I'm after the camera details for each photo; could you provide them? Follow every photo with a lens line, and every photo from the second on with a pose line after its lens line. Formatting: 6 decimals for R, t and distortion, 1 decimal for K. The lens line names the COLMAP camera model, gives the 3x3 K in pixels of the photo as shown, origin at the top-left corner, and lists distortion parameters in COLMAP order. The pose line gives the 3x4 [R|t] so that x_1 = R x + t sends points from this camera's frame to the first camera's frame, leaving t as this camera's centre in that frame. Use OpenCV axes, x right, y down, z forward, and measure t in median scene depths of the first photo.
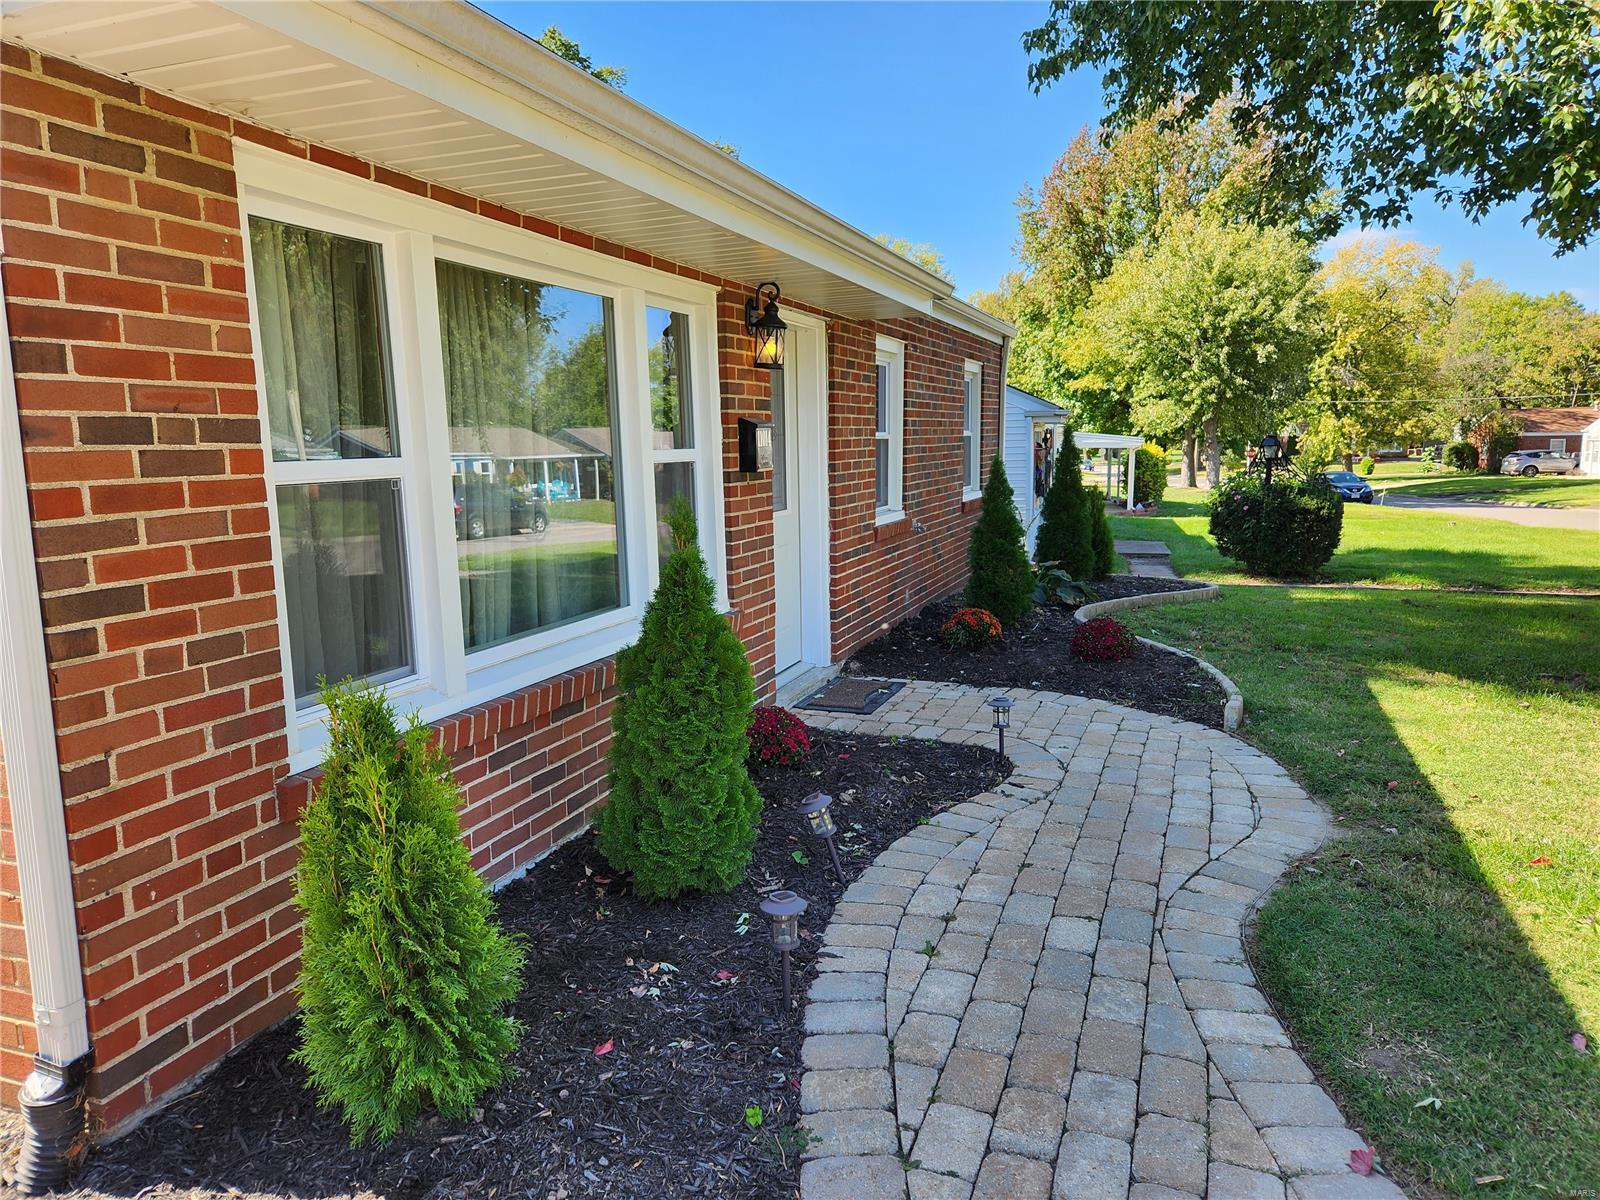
lens RADIAL K [[1064.2, 0, 806.7], [0, 1064.2, 592.7], [0, 0, 1]] dist [0.080376, -0.064707]
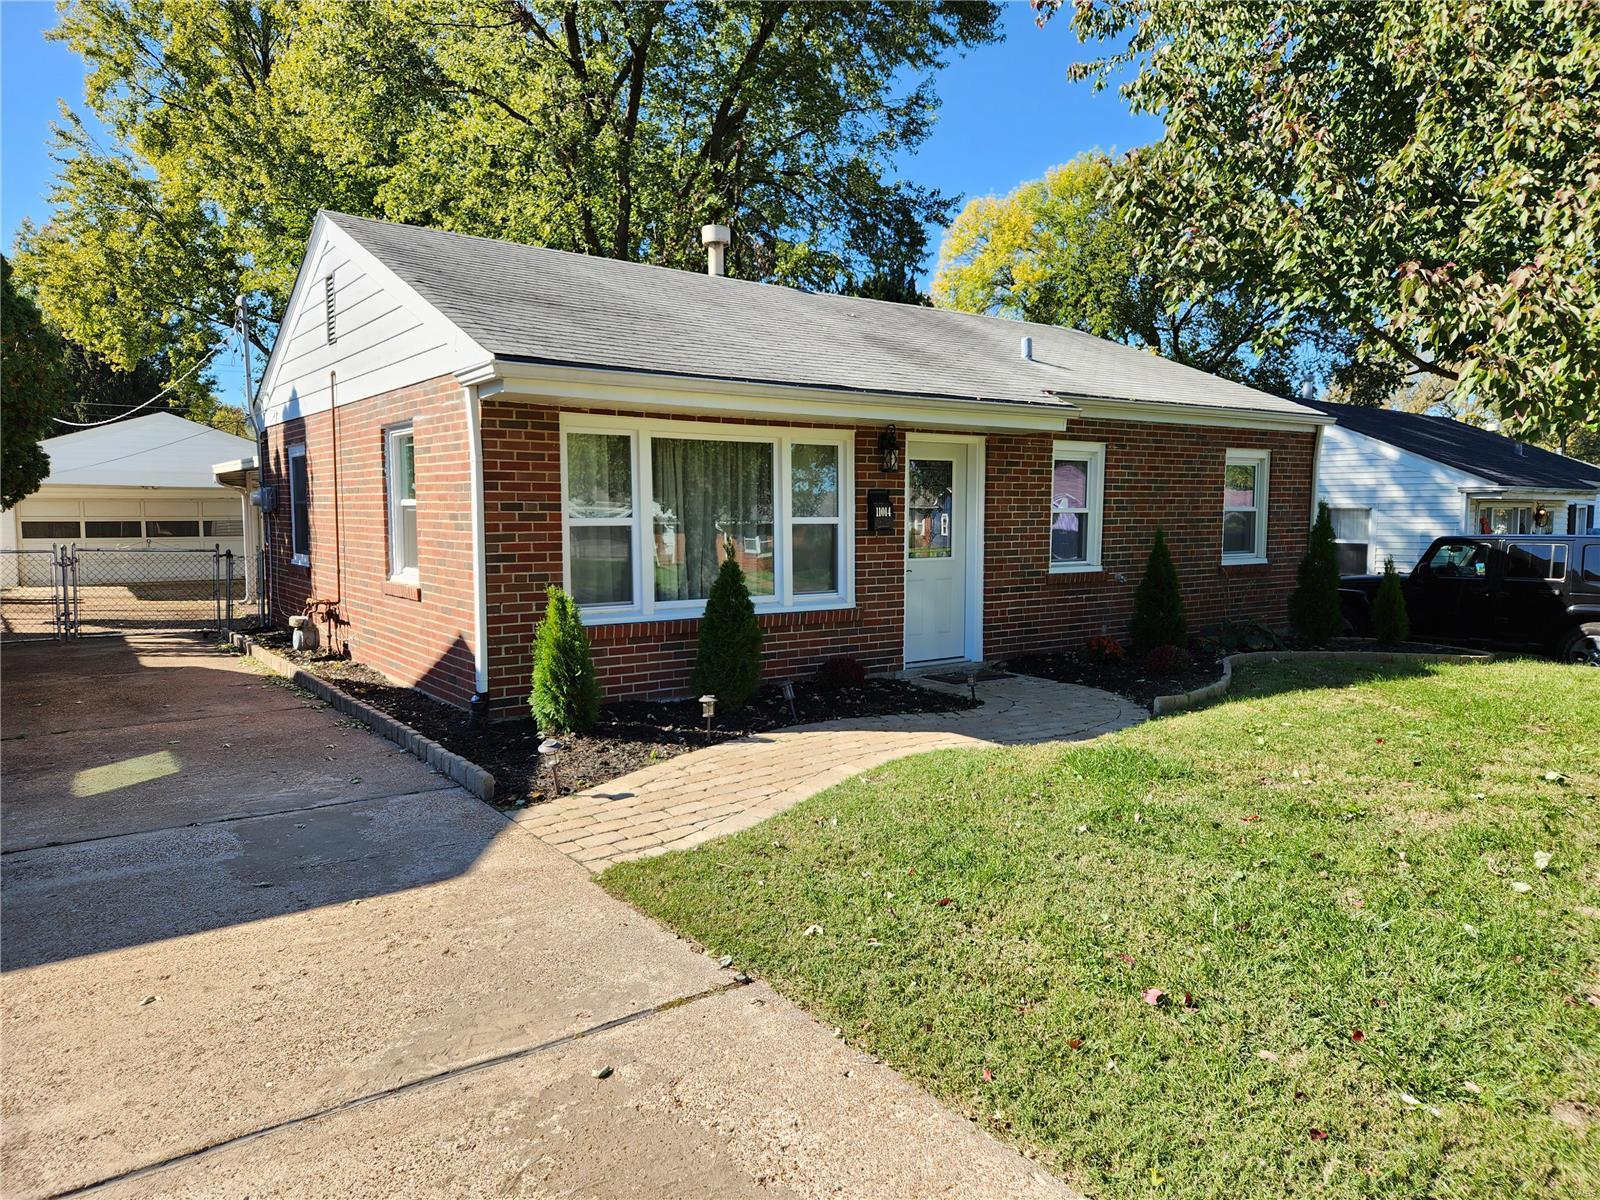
lens RADIAL K [[1048.8, 0, 800.0], [0, 1048.8, 600.0], [0, 0, 1]] dist [0.071548, -0.000041]
pose [[0.833356, 0.060883, -0.549374, 1.238319], [-0.091400, 0.995411, -0.028332, 0.095027], [0.545128, 0.073824, 0.835096, -0.780458]]
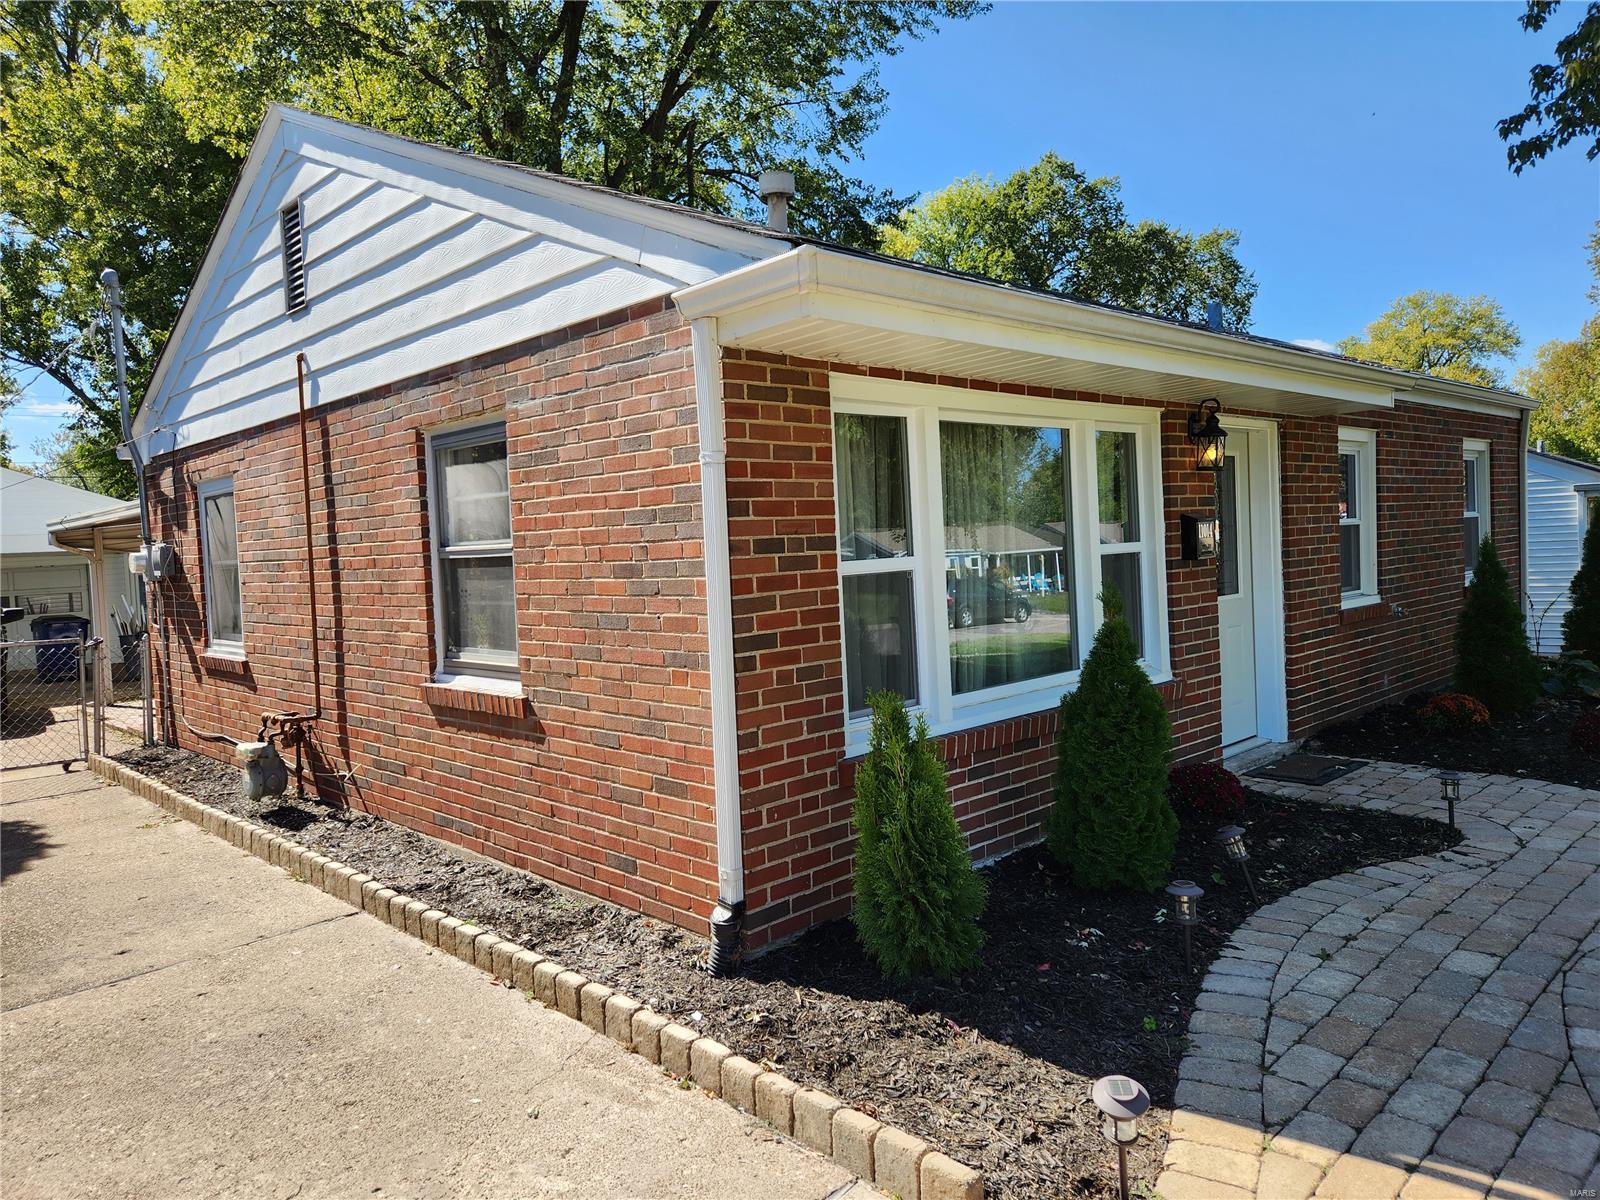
lens RADIAL K [[1064.2, 0, 806.7], [0, 1064.2, 592.7], [0, 0, 1]] dist [0.080376, -0.064707]
pose [[0.901301, -0.007317, -0.433131, 0.117134], [-0.029929, 0.996416, -0.079112, 0.042016], [0.432157, 0.084267, 0.897852, -0.352310]]
